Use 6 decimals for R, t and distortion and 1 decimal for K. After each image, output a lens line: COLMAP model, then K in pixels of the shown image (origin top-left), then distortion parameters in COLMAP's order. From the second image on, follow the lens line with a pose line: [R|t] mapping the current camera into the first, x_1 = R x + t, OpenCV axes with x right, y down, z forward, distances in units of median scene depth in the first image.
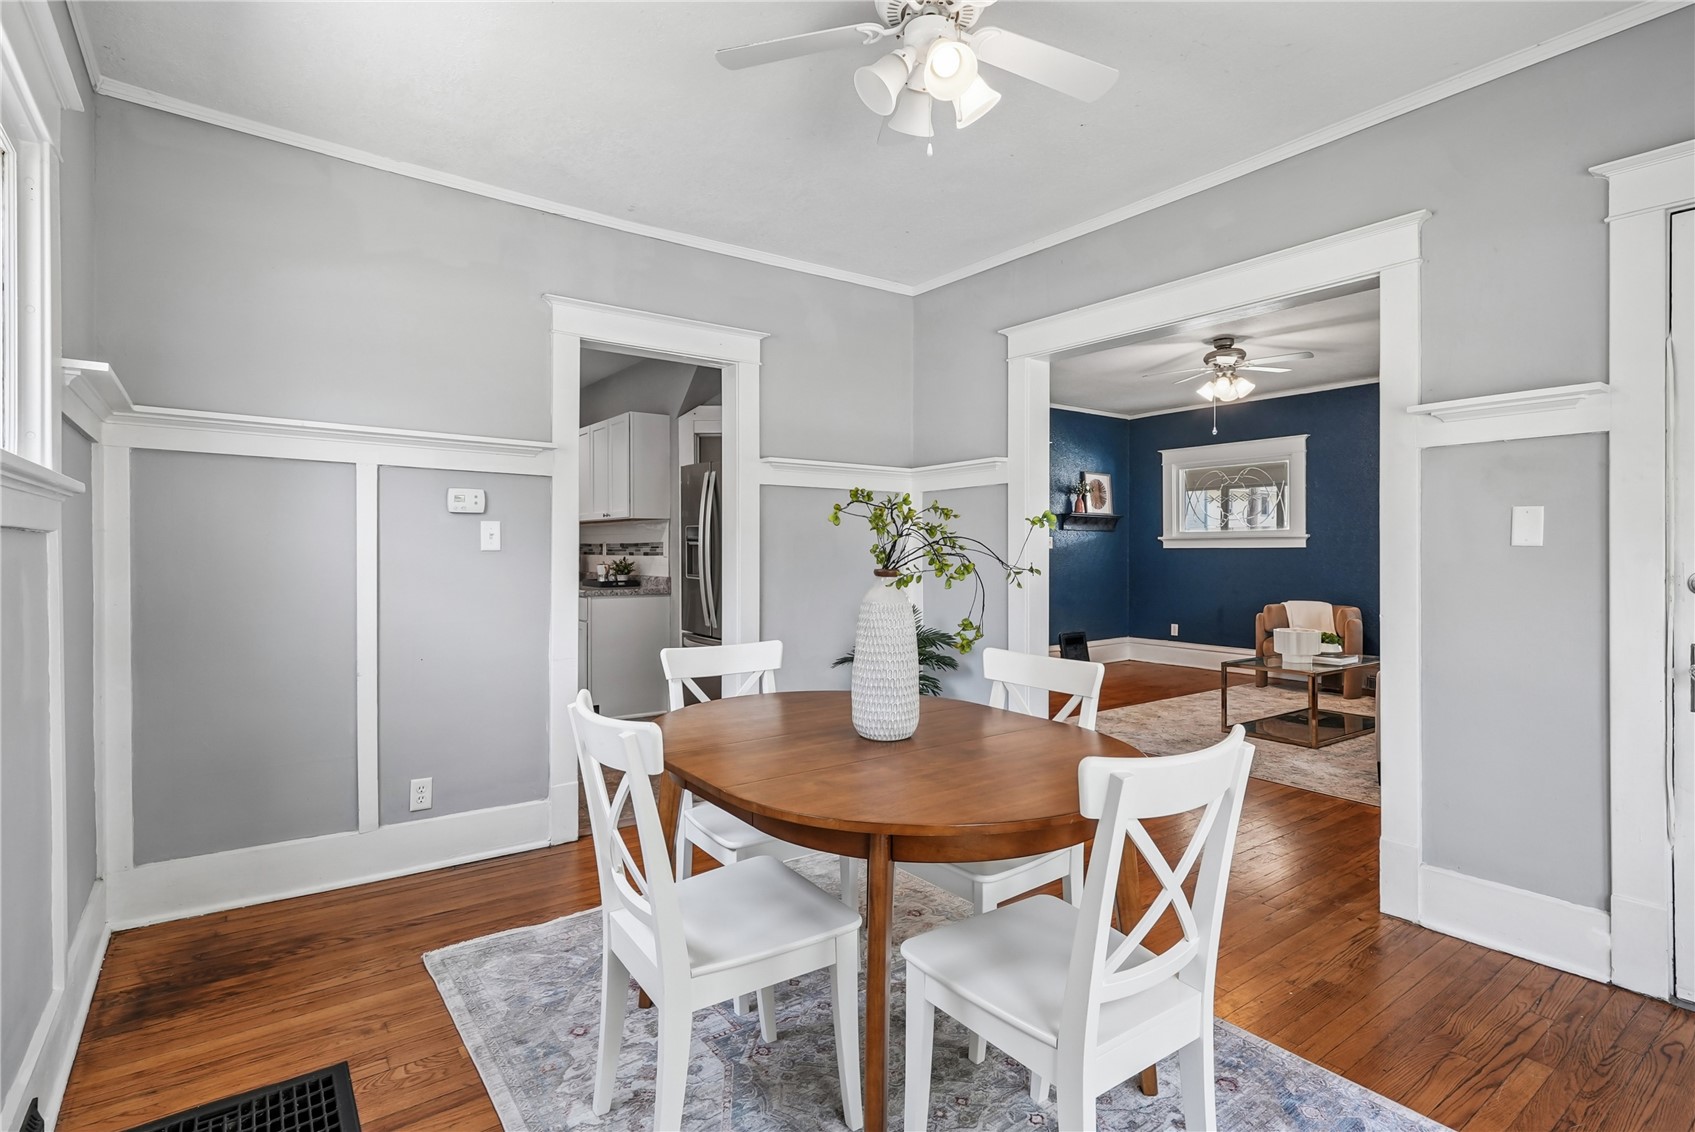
lens RADIAL K [[824.5, 0, 847.0], [0, 824.5, 556.5], [0, 0, 1]] dist [0.002416, -0.003776]
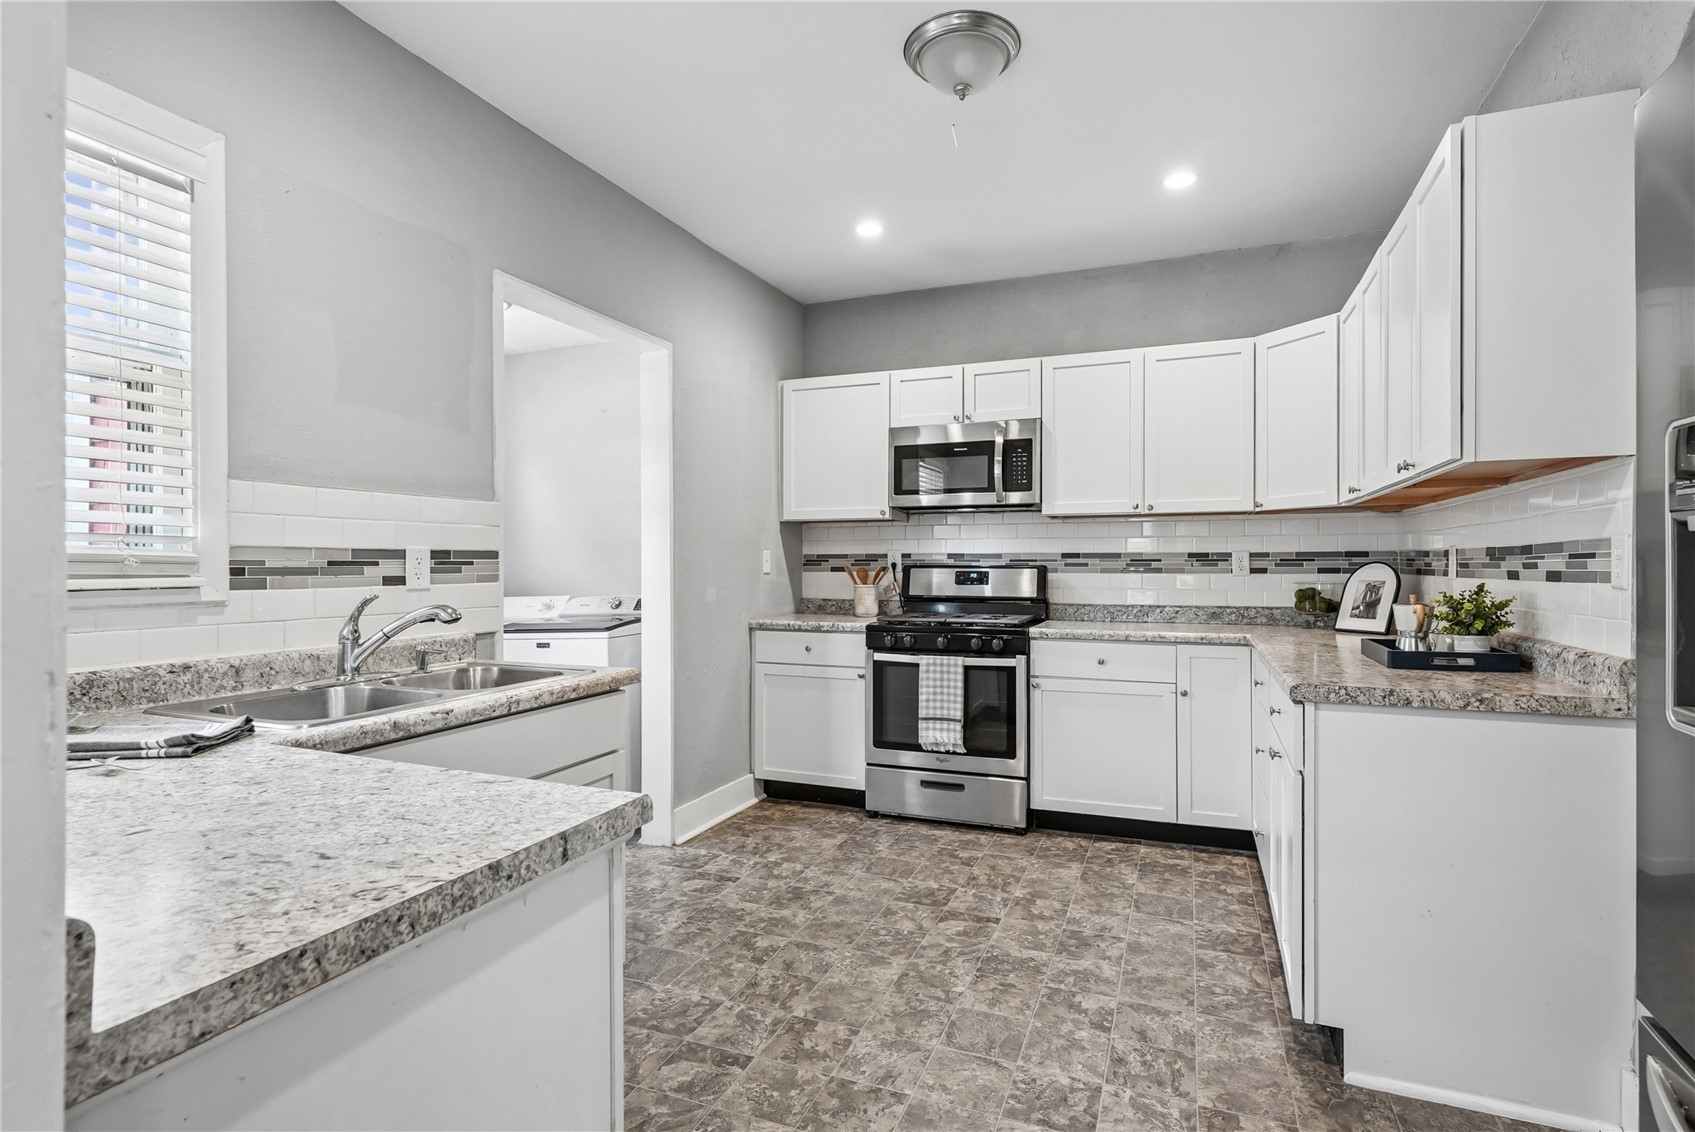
lens RADIAL K [[824.5, 0, 849.8], [0, 824.5, 568.0], [0, 0, 1]] dist [0.002416, -0.003776]
pose [[0.520044, 0.004226, -0.854129, -0.108788], [-0.007425, 0.999972, 0.000427, -0.004551], [0.854107, 0.006120, 0.520061, 0.587143]]
